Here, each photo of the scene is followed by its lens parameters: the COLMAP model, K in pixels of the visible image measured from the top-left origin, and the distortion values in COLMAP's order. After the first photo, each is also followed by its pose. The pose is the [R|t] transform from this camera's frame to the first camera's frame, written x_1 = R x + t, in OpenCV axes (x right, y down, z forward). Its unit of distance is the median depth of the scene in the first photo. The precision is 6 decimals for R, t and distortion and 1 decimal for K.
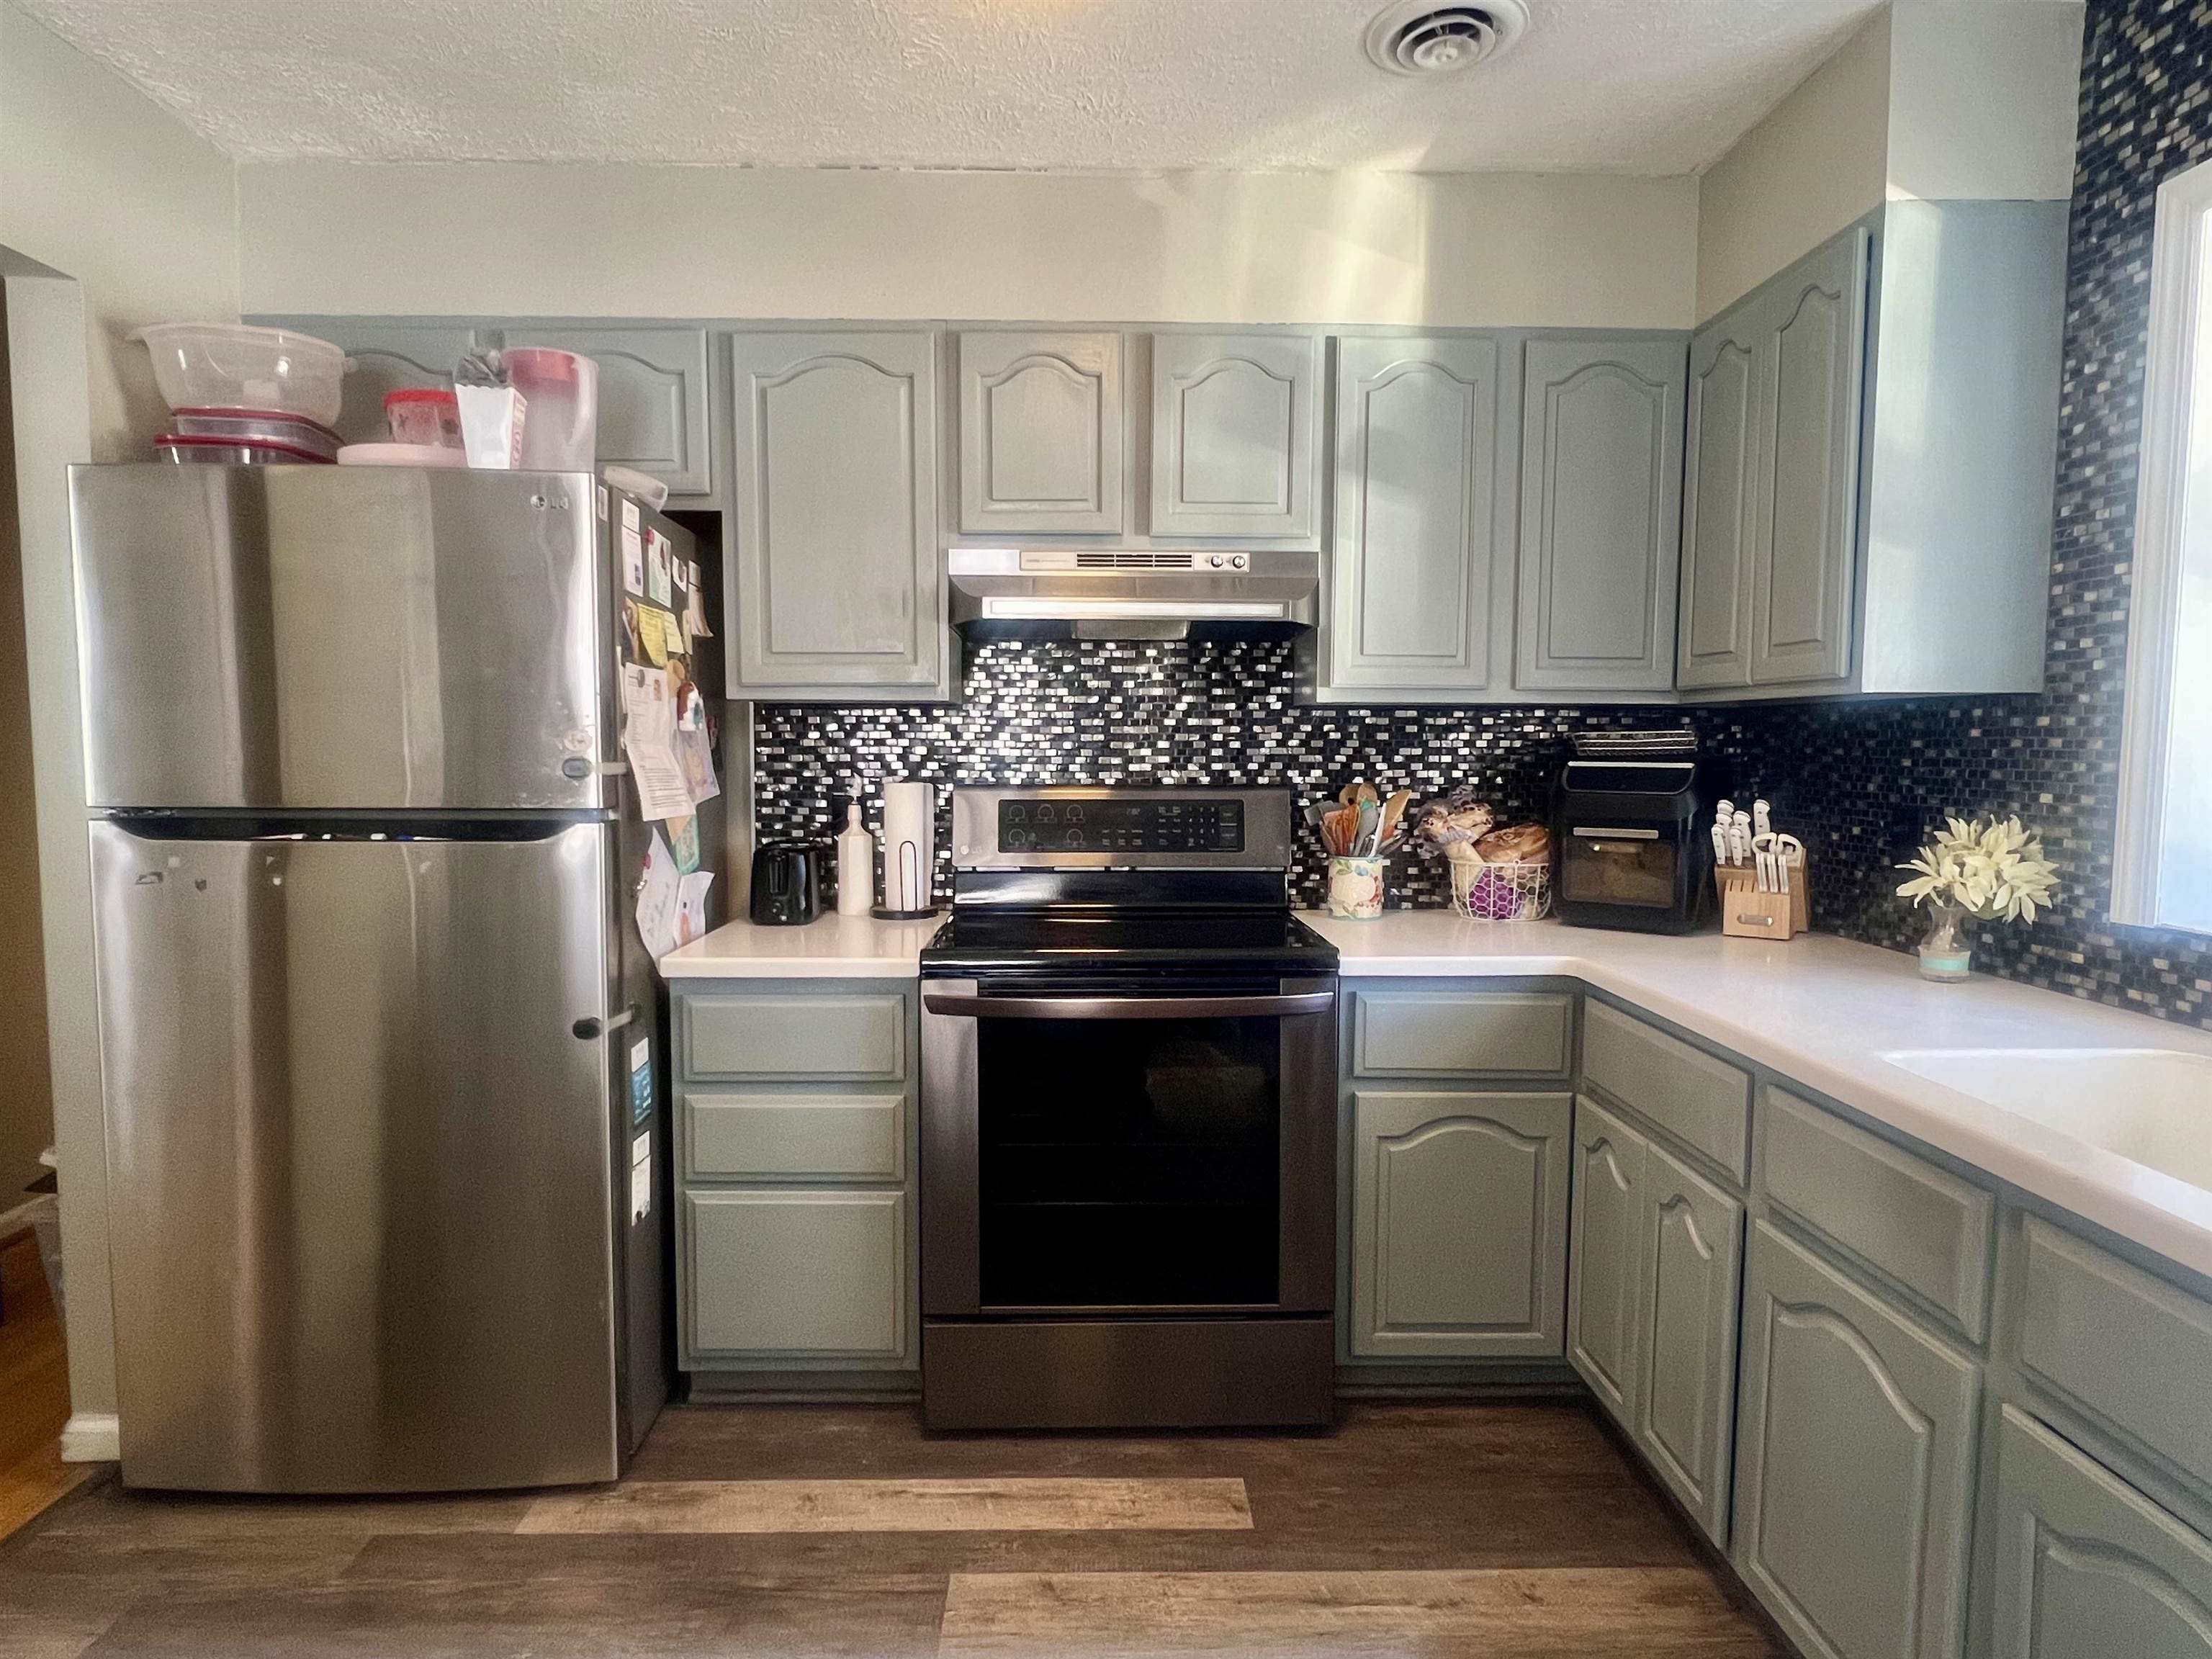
lens RADIAL K [[1263.8, 0, 1116.5], [0, 1263.8, 832.8], [0, 0, 1]] dist [-0.005264, 0.005748]
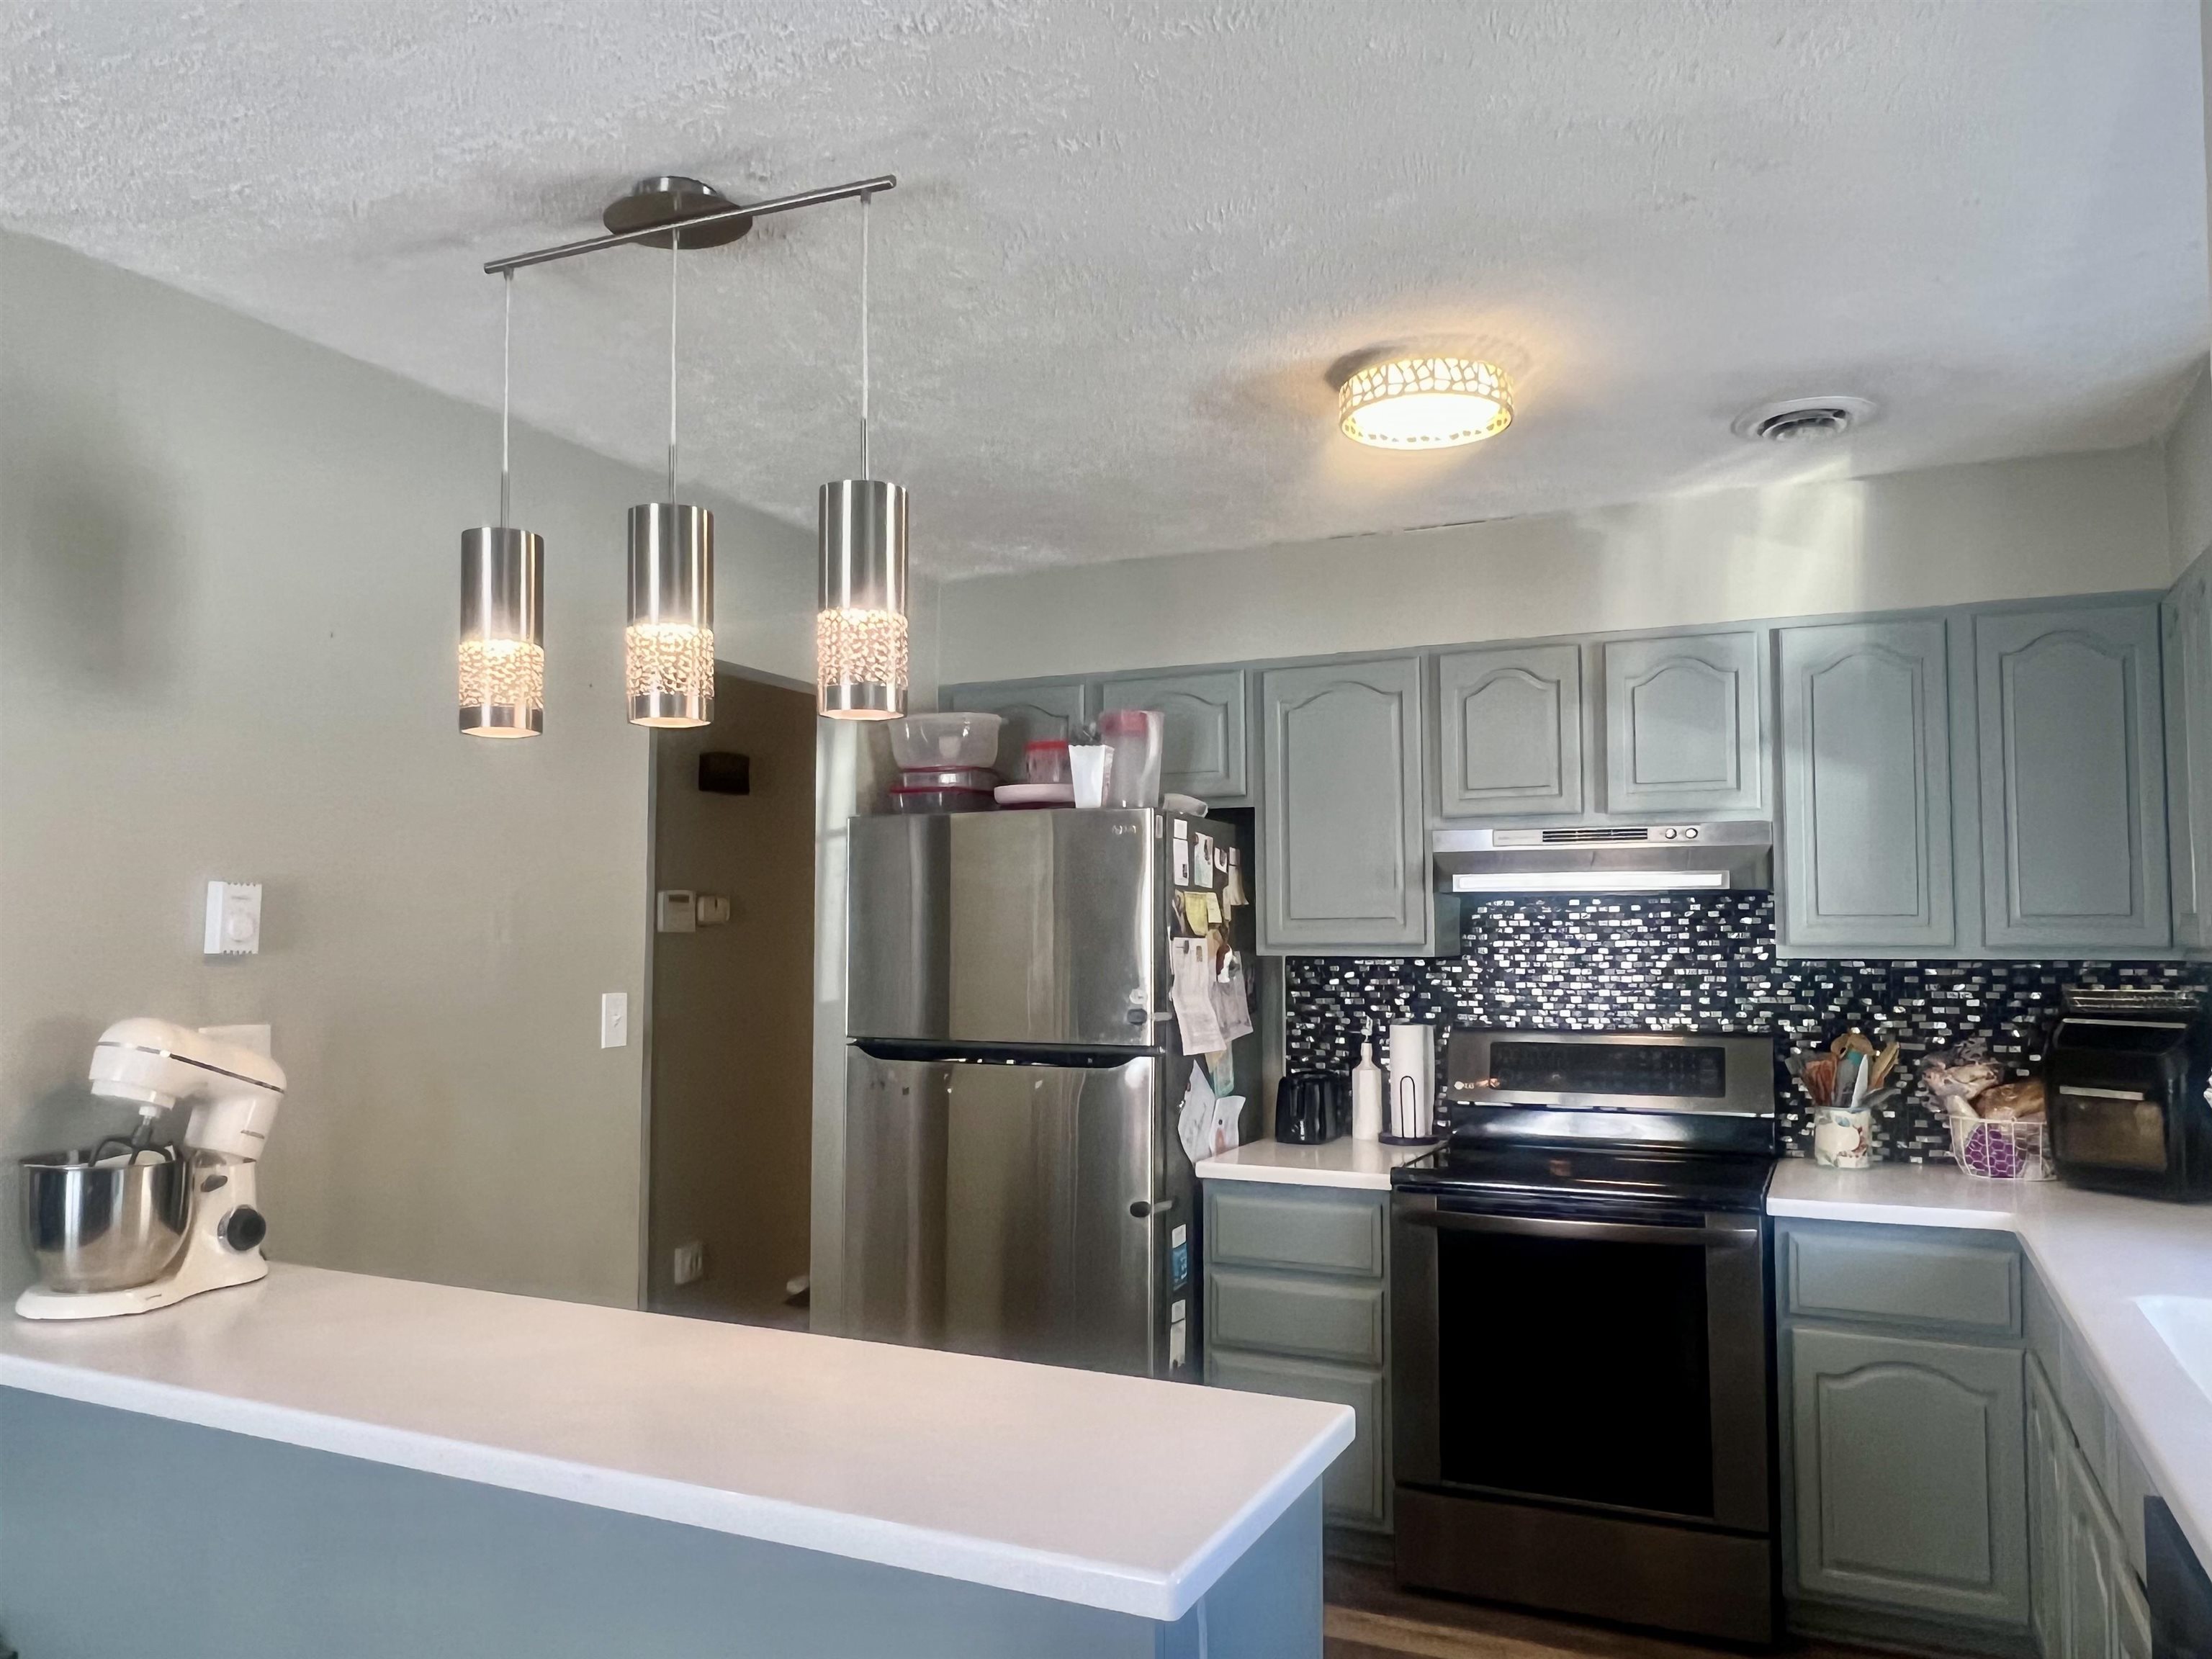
lens RADIAL K [[1644.3, 0, 1131.8], [0, 1644.3, 851.9], [0, 0, 1]] dist [0.028935, -0.019912]
pose [[0.902846, -0.025532, -0.429206, 0.296038], [-0.027005, 0.992897, -0.115871, -0.018183], [0.429115, 0.116204, 0.895744, -0.547597]]
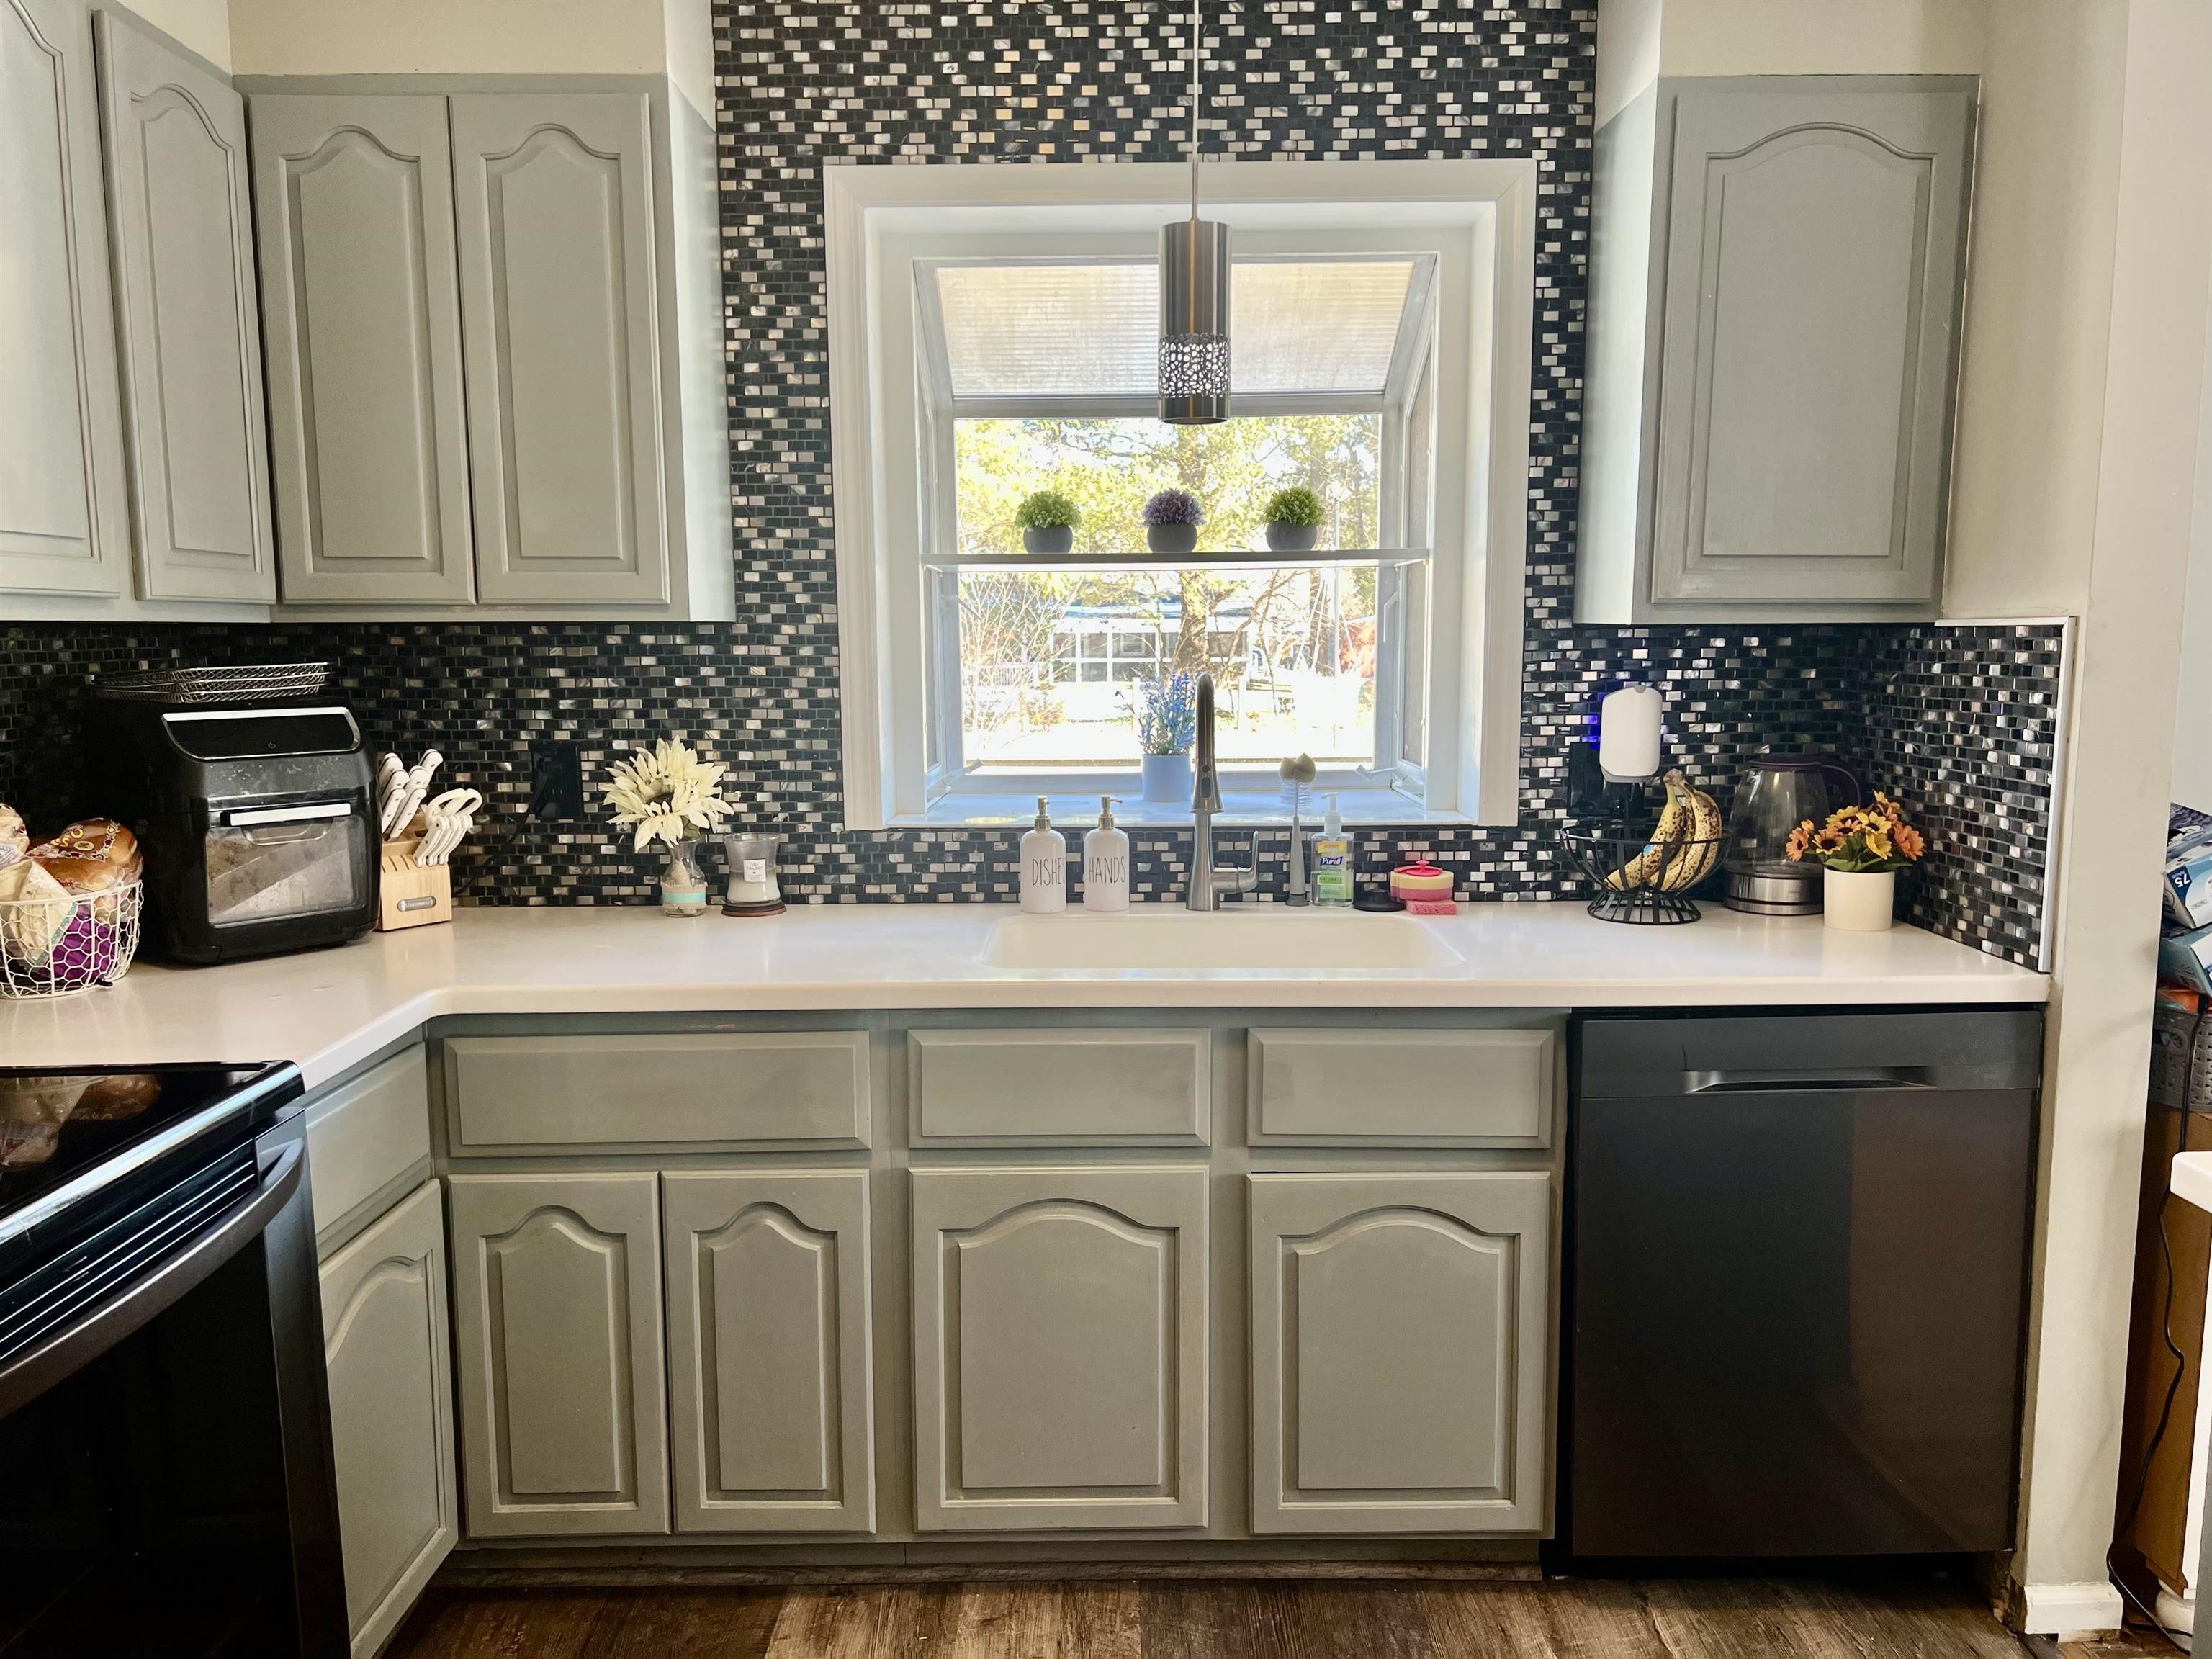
lens RADIAL K [[1669.9, 0, 1111.2], [0, 1669.9, 847.5], [0, 0, 1]] dist [0.031035, -0.014619]
pose [[0.030509, -0.131128, 0.990896, -0.541253], [0.080974, 0.988423, 0.128307, -0.068341], [-0.996249, 0.076322, 0.040774, 0.562773]]
